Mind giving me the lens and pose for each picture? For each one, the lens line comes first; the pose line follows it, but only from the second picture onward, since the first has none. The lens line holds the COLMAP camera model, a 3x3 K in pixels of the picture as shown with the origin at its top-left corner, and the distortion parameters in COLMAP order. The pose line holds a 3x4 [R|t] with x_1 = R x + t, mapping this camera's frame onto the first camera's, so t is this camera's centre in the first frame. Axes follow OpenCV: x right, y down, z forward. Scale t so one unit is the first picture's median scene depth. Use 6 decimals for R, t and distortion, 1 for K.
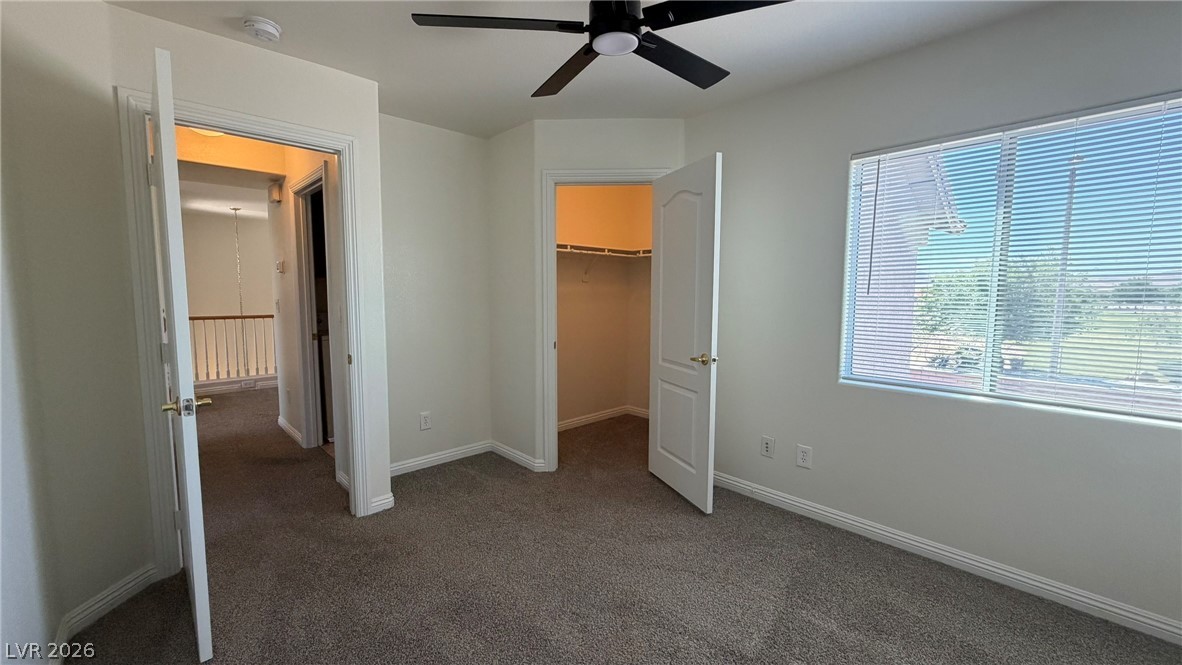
lens RADIAL K [[468.1, 0, 585.9], [0, 468.1, 333.2], [0, 0, 1]] dist [-0.002126, -0.000044]
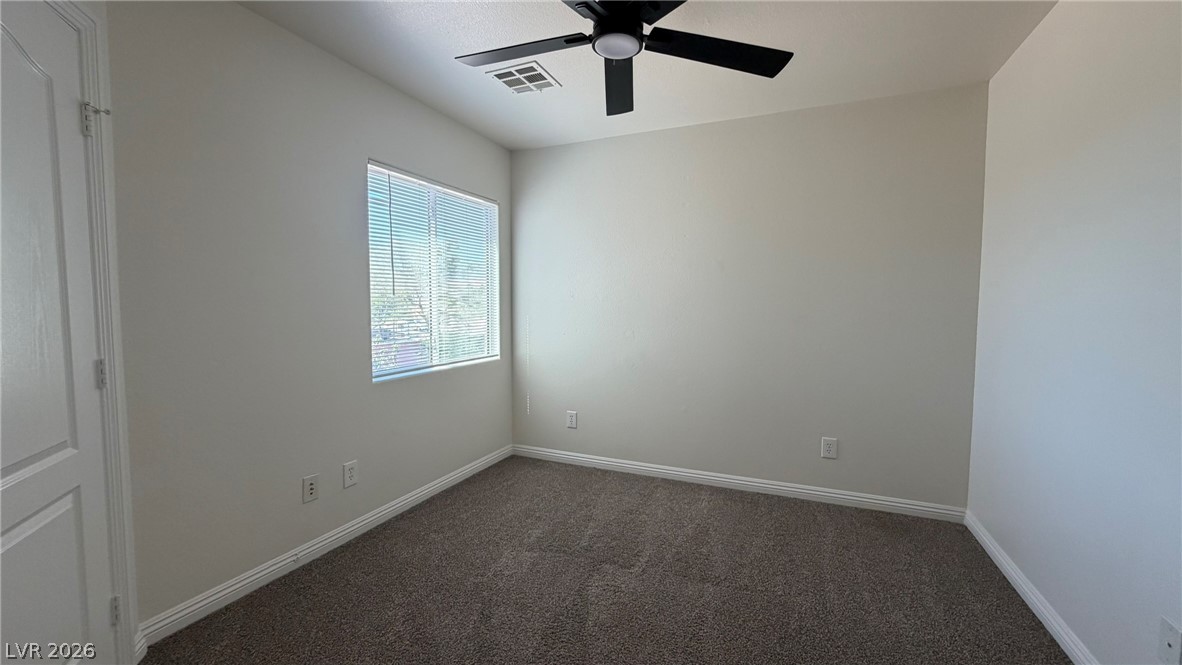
lens RADIAL K [[468.1, 0, 585.9], [0, 468.1, 333.2], [0, 0, 1]] dist [-0.002126, -0.000044]
pose [[-0.403285, -0.065293, 0.912742, -0.559751], [0.071497, 0.992154, 0.102564, -0.070660], [-0.912277, 0.106621, -0.395452, 0.972755]]
